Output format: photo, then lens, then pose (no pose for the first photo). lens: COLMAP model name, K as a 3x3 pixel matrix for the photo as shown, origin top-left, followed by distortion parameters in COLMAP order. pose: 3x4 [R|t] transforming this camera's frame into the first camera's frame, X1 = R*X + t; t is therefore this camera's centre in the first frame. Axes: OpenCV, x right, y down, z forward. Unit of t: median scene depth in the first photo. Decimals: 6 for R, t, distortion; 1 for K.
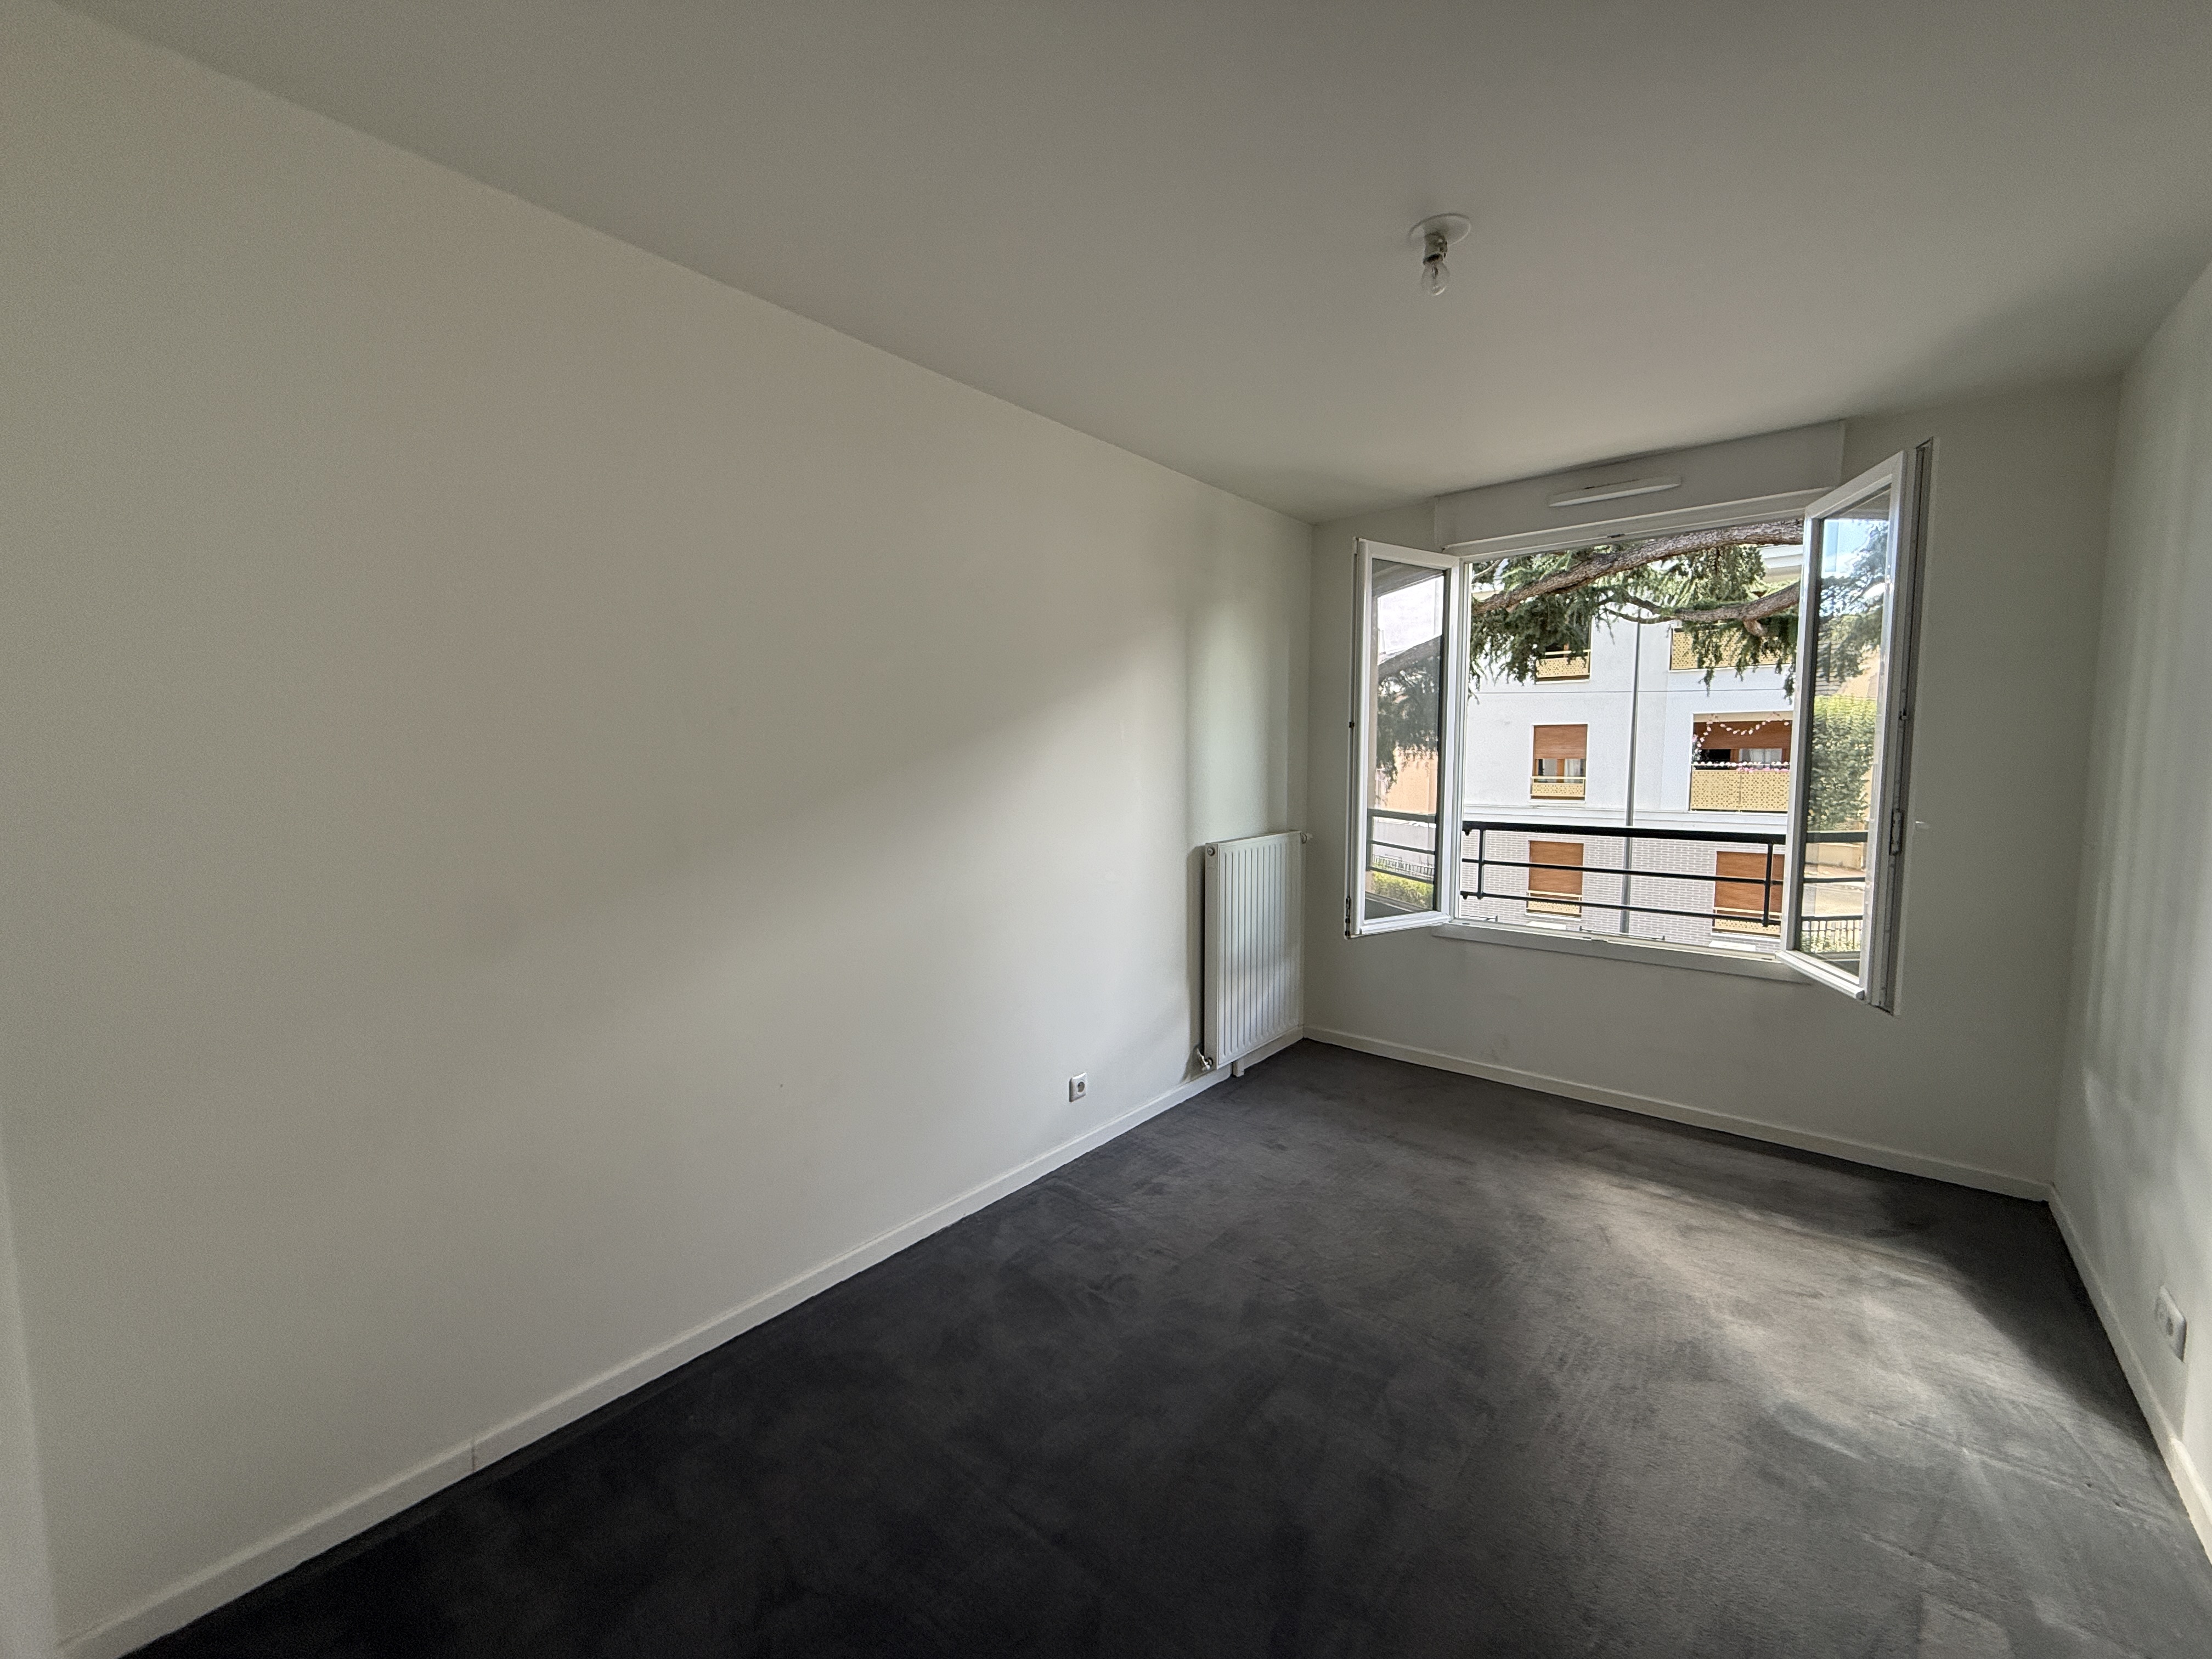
lens RADIAL K [[879.5, 0, 1112.7], [0, 879.5, 830.0], [0, 0, 1]] dist [-0.006457, -0.000151]
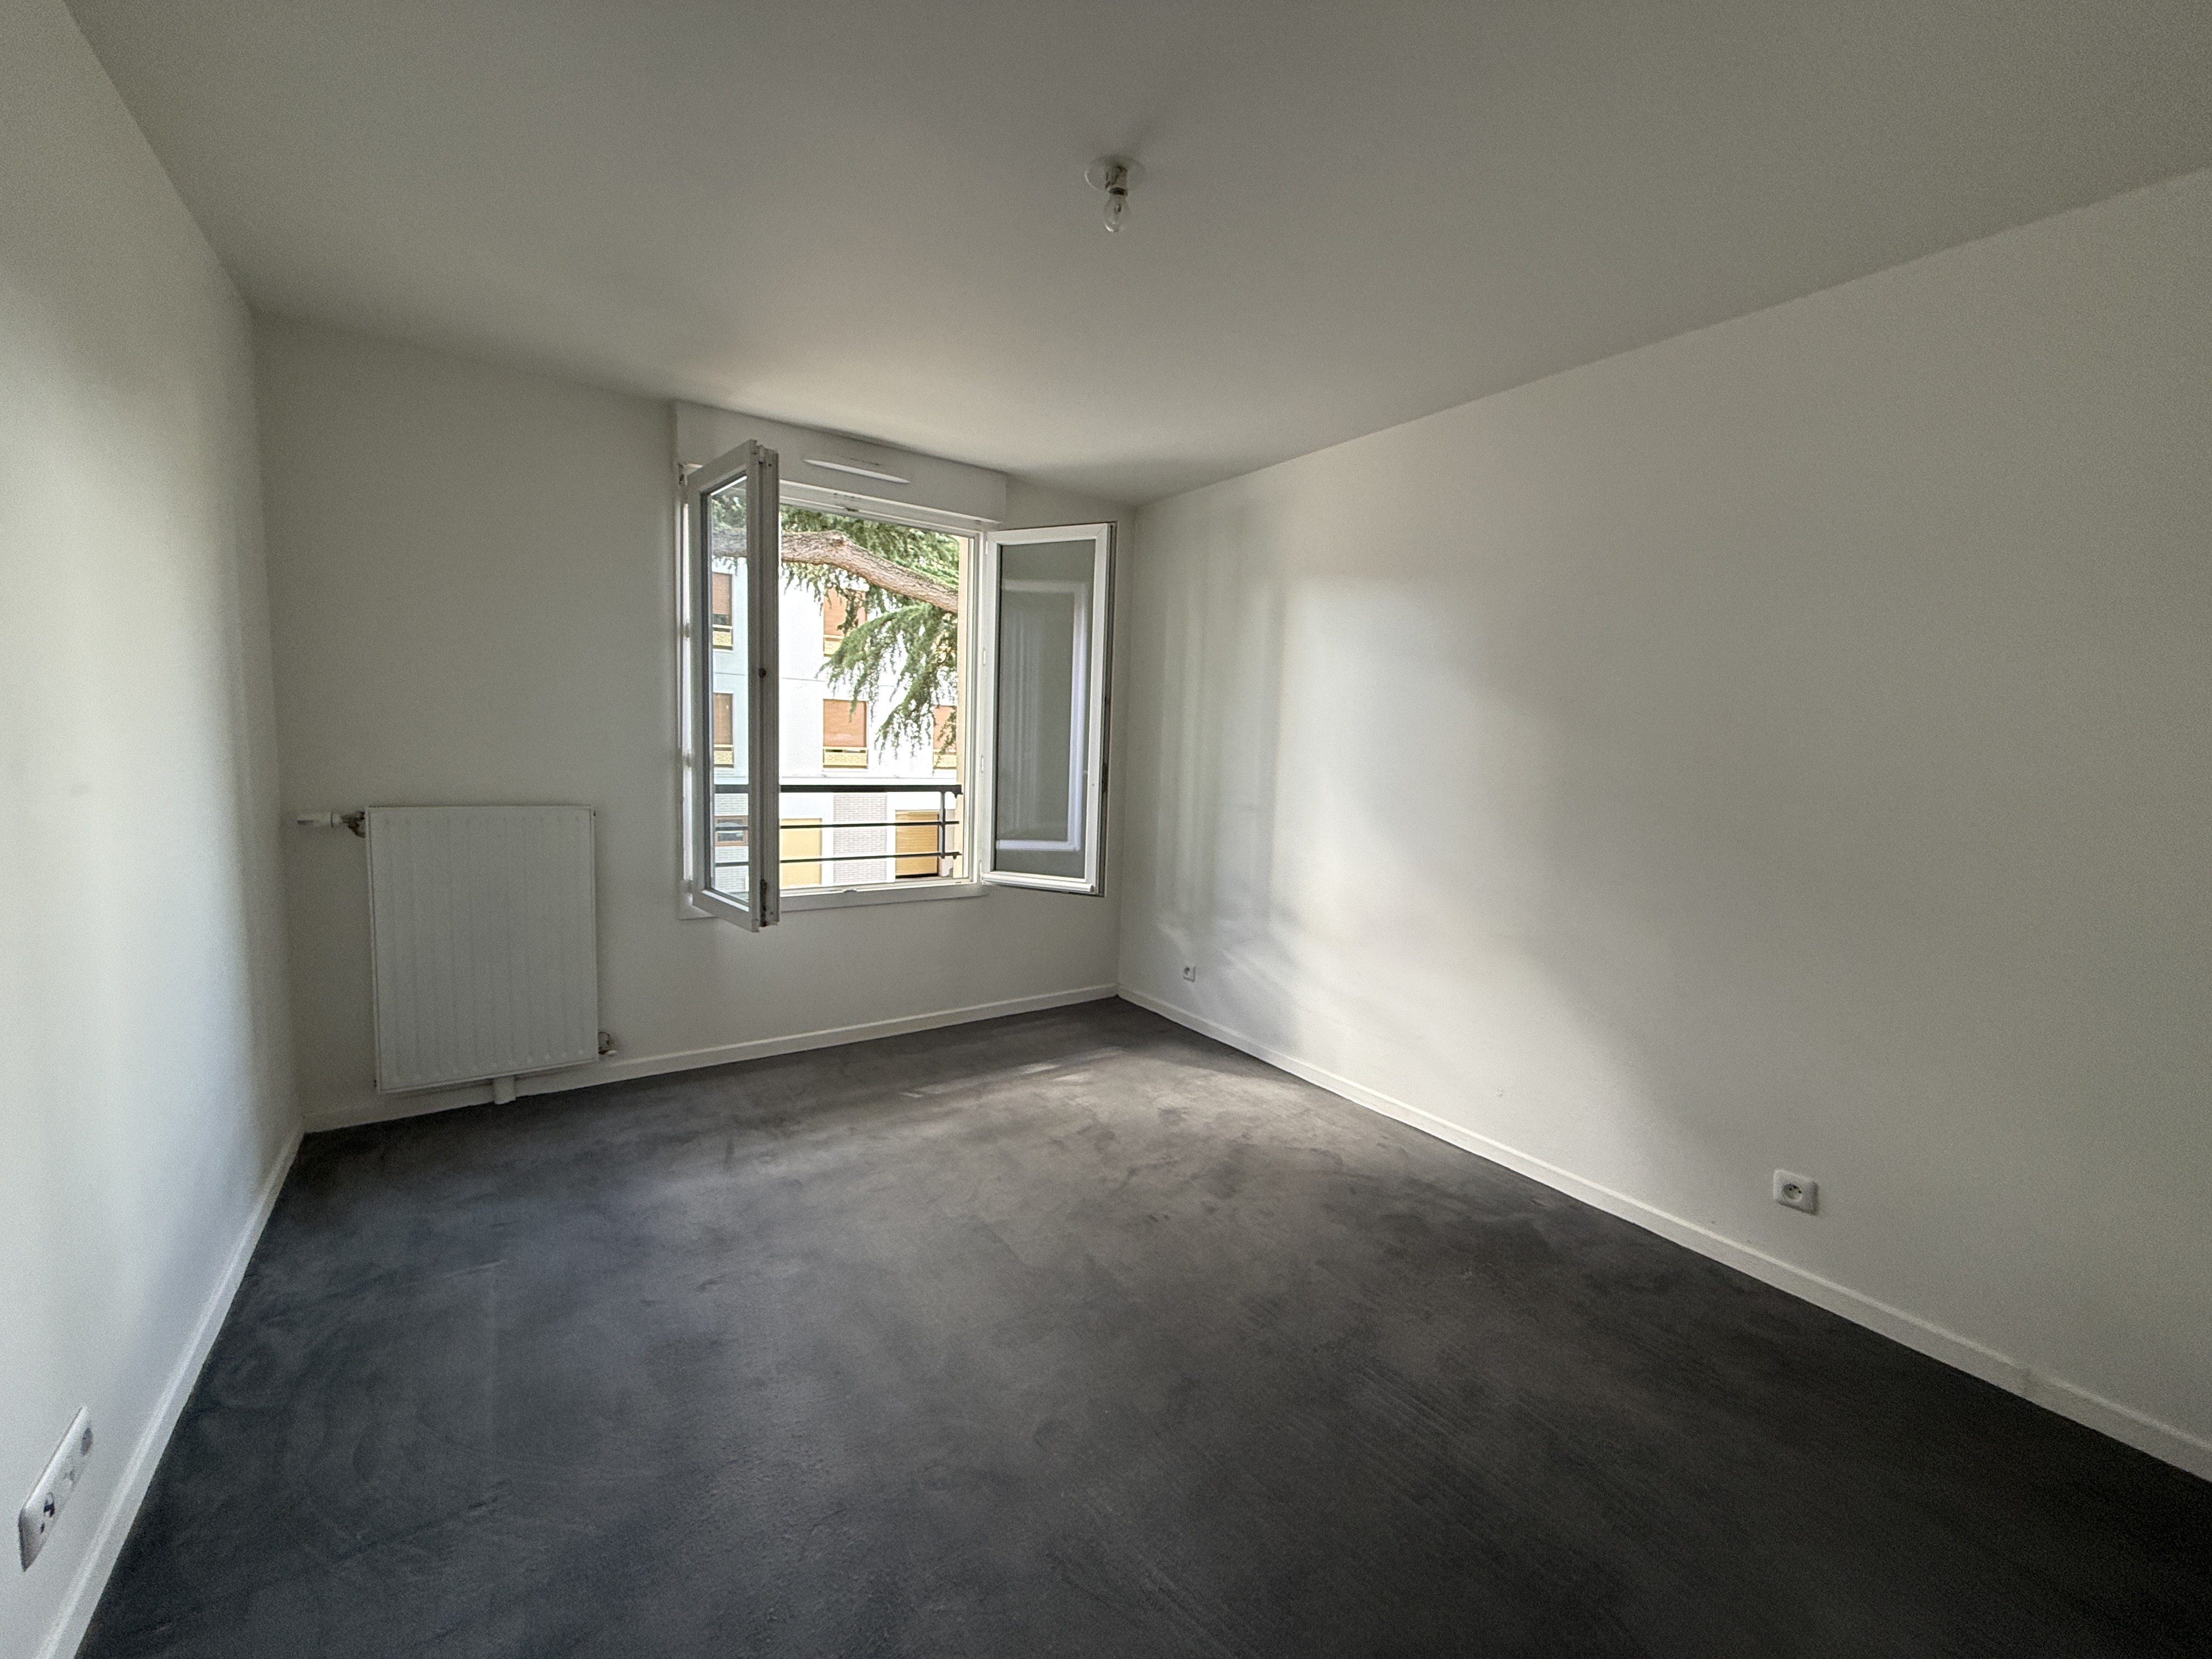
lens RADIAL K [[879.5, 0, 1112.2], [0, 879.5, 825.8], [0, 0, 1]] dist [-0.006457, -0.000151]
pose [[0.256287, -0.088842, 0.962509, -0.420429], [0.042406, 0.995842, 0.080627, -0.028041], [-0.965670, 0.020152, 0.258989, 0.446015]]
